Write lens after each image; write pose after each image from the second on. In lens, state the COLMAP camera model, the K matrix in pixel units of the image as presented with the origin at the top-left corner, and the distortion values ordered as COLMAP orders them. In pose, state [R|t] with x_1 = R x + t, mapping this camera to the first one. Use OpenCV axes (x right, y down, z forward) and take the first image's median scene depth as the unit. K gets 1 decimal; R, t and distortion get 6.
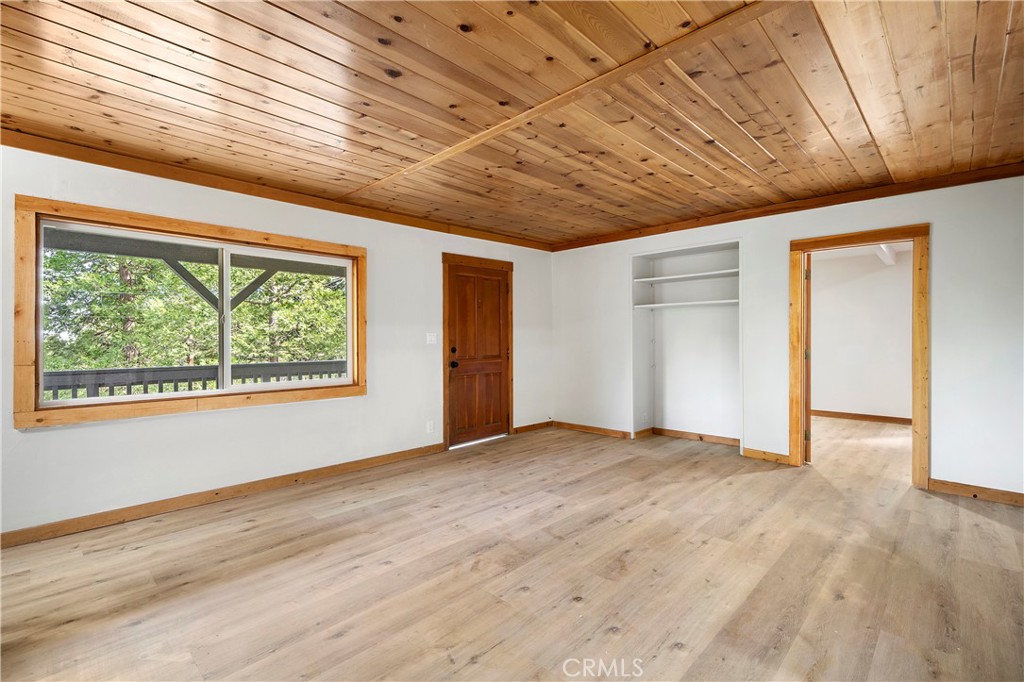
lens RADIAL K [[456.9, 0, 525.3], [0, 456.9, 341.2], [0, 0, 1]] dist [0.000023, 0.000001]
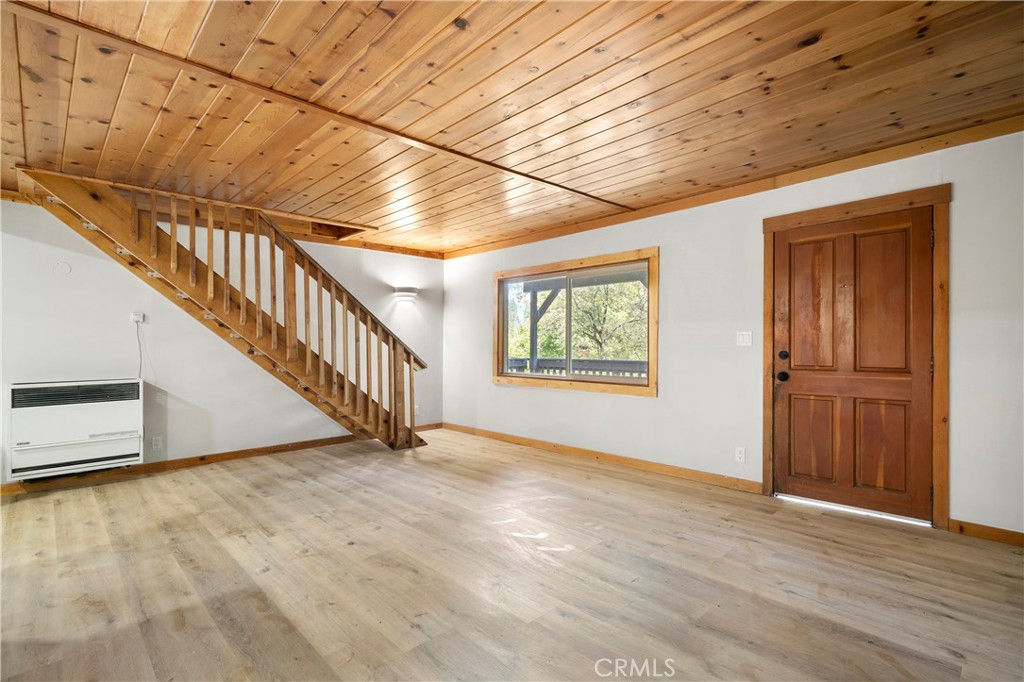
lens RADIAL K [[484.5, 0, 496.7], [0, 484.5, 343.1], [0, 0, 1]] dist [0.000200, 0.000165]
pose [[-0.062701, 0.003575, -0.998026, 0.779857], [0.001876, 0.999992, 0.003464, -0.003144], [0.998031, -0.001656, -0.062708, 0.803718]]
